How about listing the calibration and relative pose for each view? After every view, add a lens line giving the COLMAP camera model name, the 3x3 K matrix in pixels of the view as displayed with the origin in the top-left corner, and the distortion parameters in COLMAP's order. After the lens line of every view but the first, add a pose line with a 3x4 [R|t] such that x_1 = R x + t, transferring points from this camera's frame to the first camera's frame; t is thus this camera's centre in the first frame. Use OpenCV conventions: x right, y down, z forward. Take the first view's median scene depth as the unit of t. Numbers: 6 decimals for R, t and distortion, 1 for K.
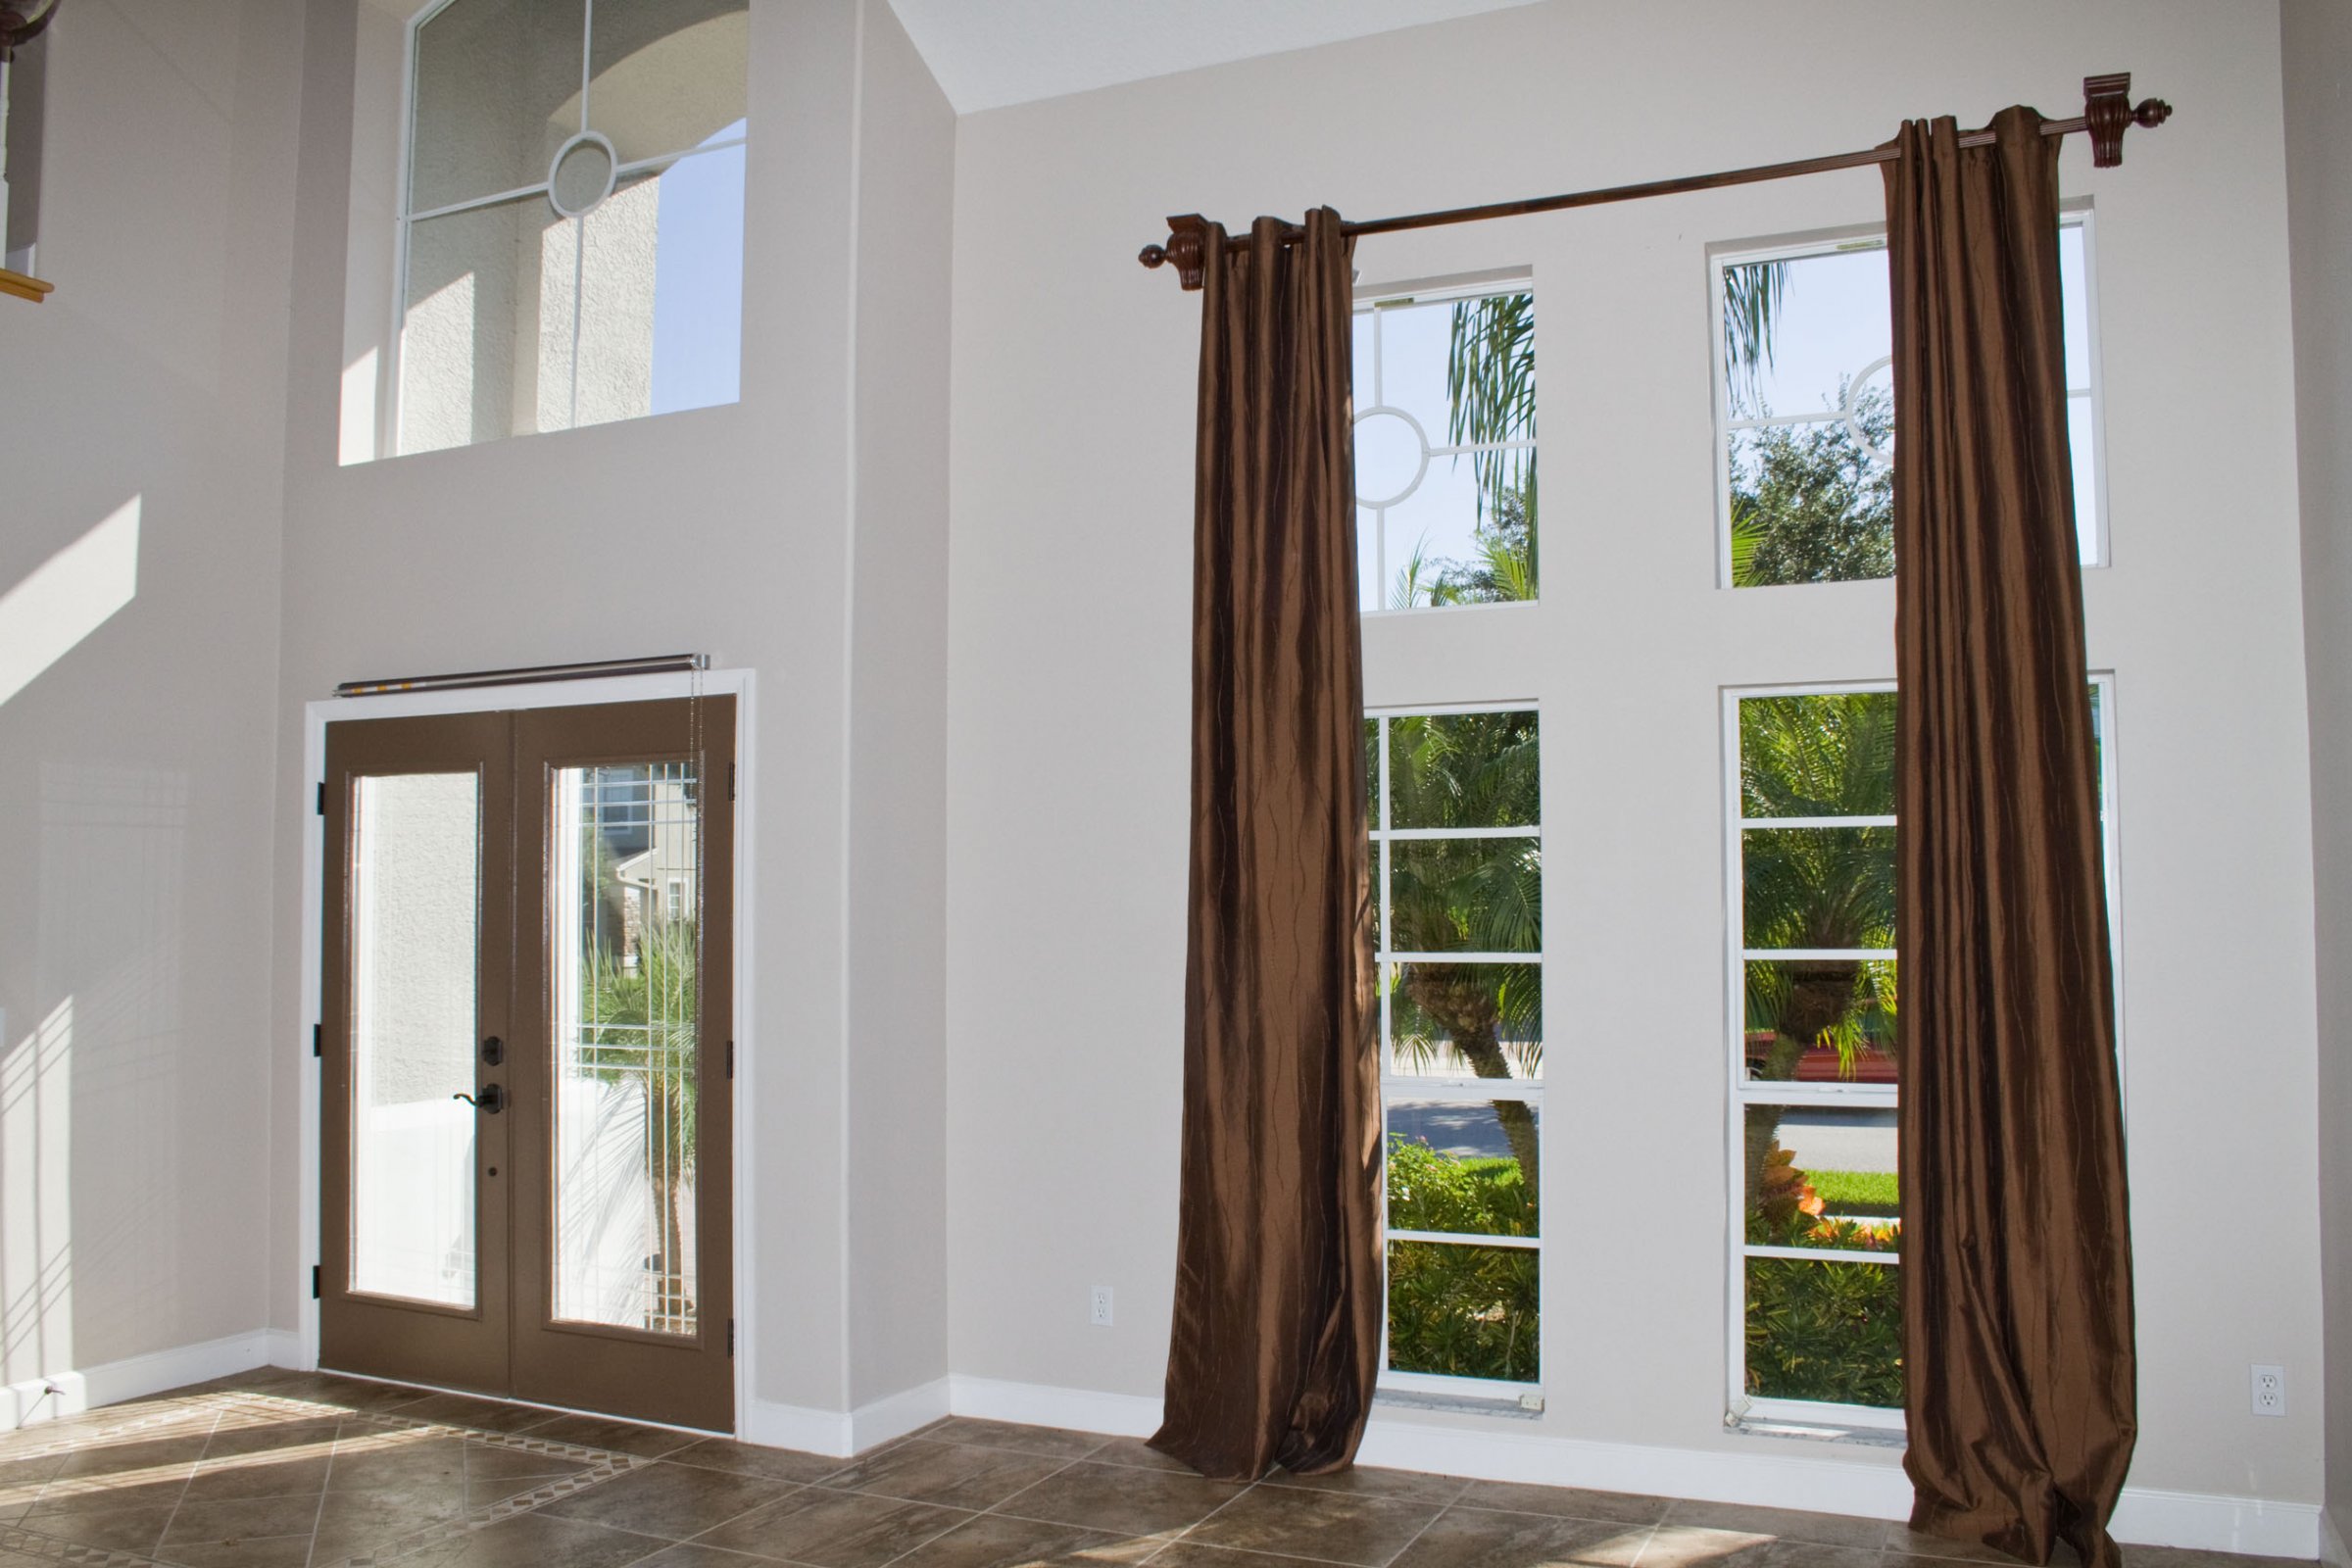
lens RADIAL K [[2044.9, 0, 1179.2], [0, 2044.9, 833.9], [0, 0, 1]] dist [-0.164403, 0.156528]
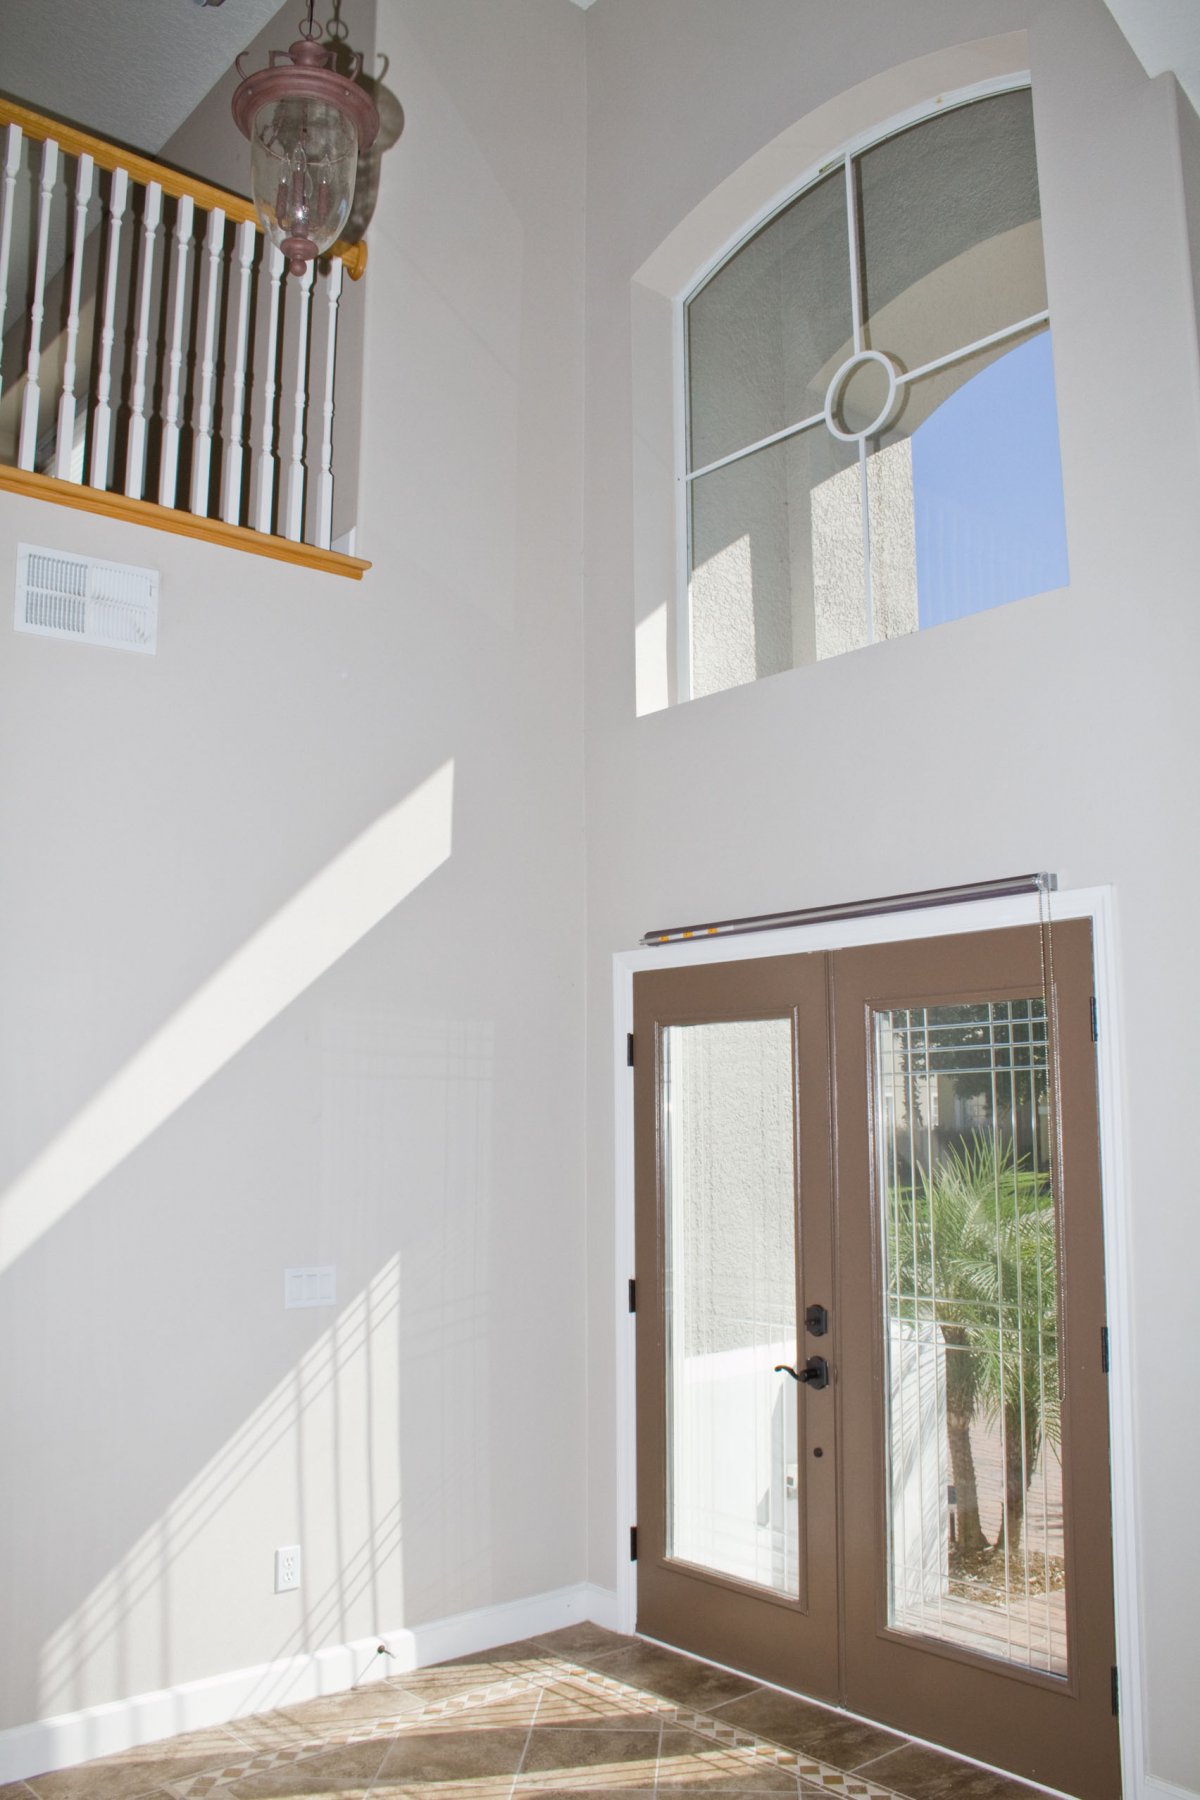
lens RADIAL K [[1463.5, 0, 600.0], [0, 1463.5, 900.0], [0, 0, 1]] dist [-0.148642, 0.116682]
pose [[0.913640, -0.064791, -0.401327, -0.153622], [0.023449, 0.993973, -0.107087, -0.014710], [0.405847, 0.088428, 0.909653, 0.338814]]
